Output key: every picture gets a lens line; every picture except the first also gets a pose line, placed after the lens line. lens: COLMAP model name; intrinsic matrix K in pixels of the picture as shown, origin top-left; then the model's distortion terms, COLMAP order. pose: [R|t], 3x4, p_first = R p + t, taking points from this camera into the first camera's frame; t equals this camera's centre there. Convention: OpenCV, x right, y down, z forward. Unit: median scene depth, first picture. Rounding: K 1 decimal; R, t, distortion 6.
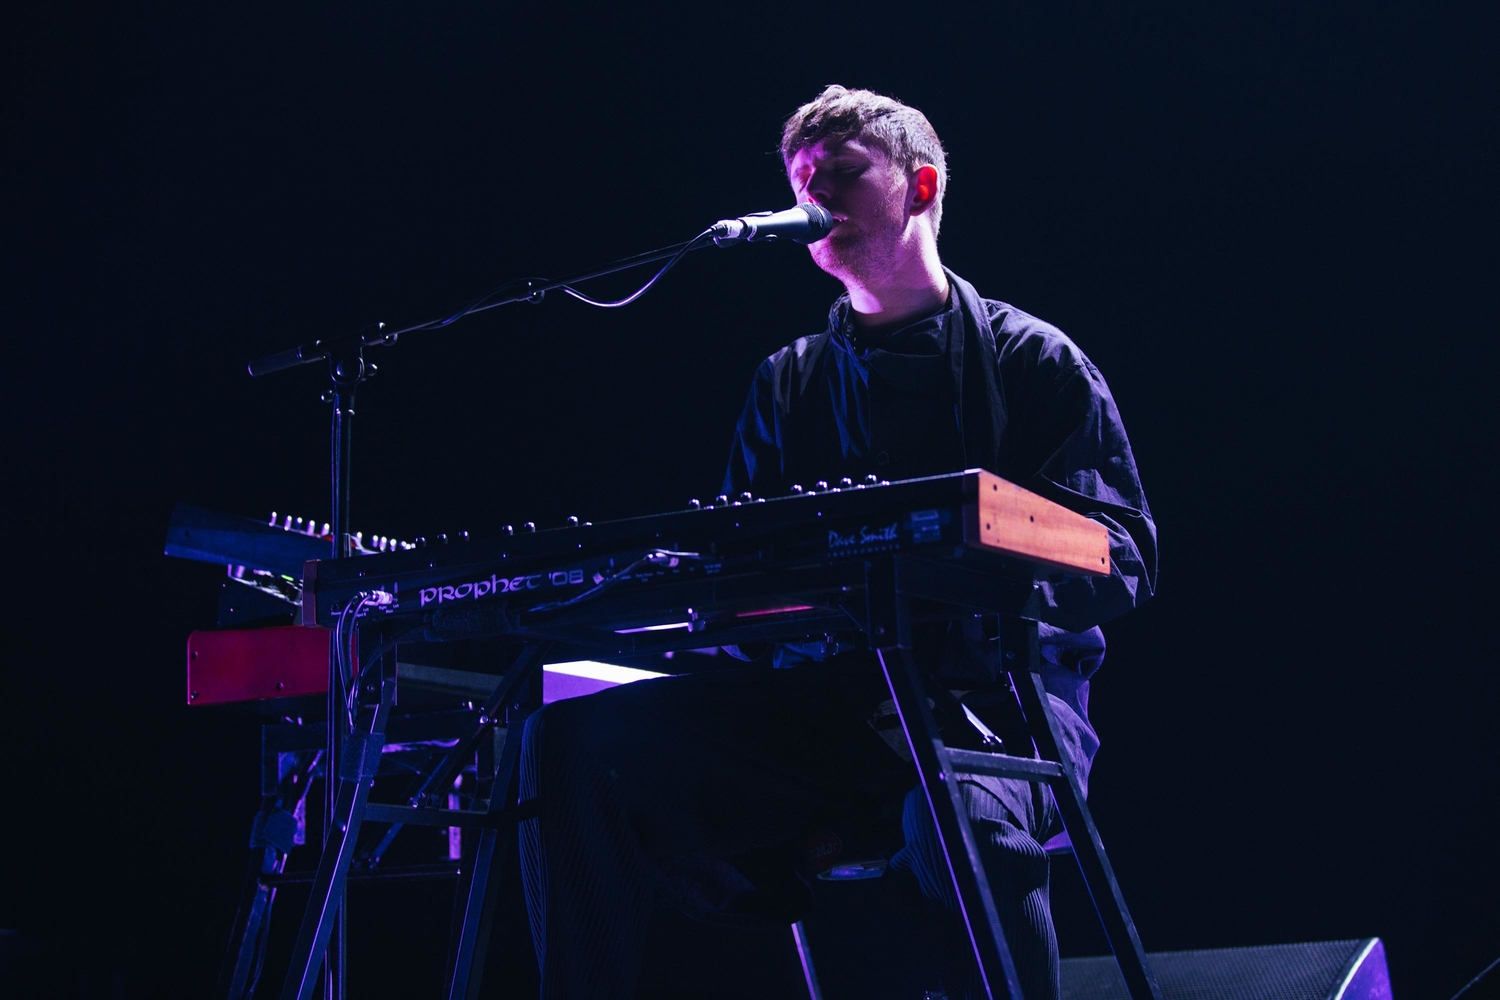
lens RADIAL K [[2964.8, 0, 750.0], [0, 2964.8, 500.0], [0, 0, 1]] dist [-0.063518, -0.169403]
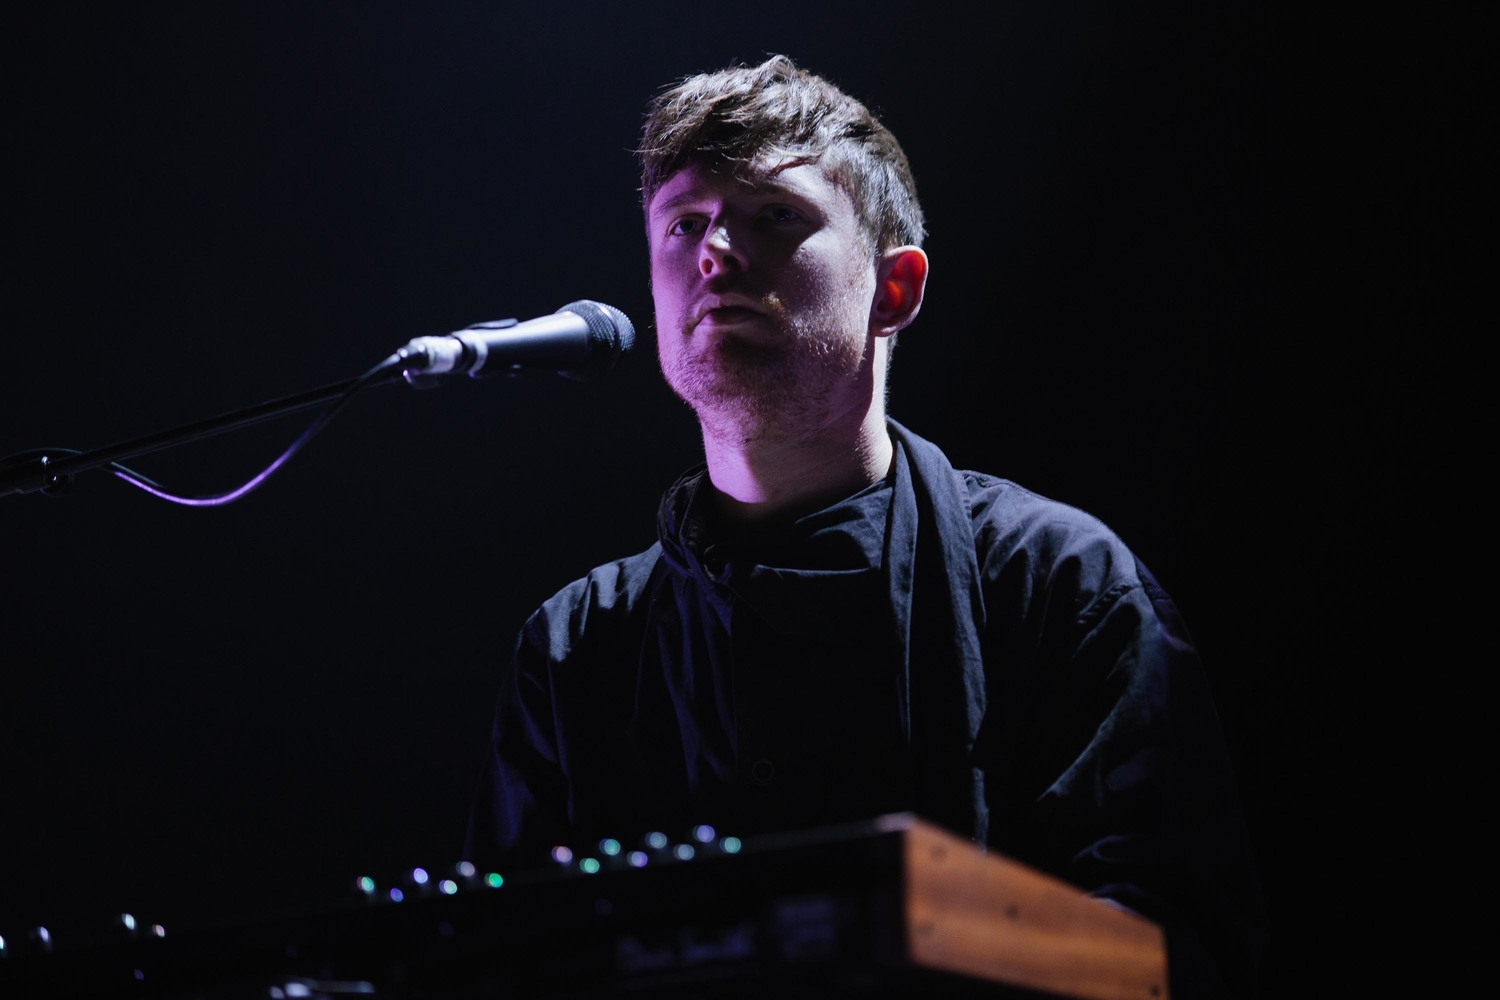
lens RADIAL K [[6903.1, 0, 750.0], [0, 6903.1, 500.0], [0, 0, 1]] dist [-0.127535, -3.486957]
pose [[0.997537, -0.020396, 0.067105, -0.039626], [0.024955, 0.997385, -0.067820, 0.021738], [-0.065546, 0.069328, 0.995438, -0.254699]]
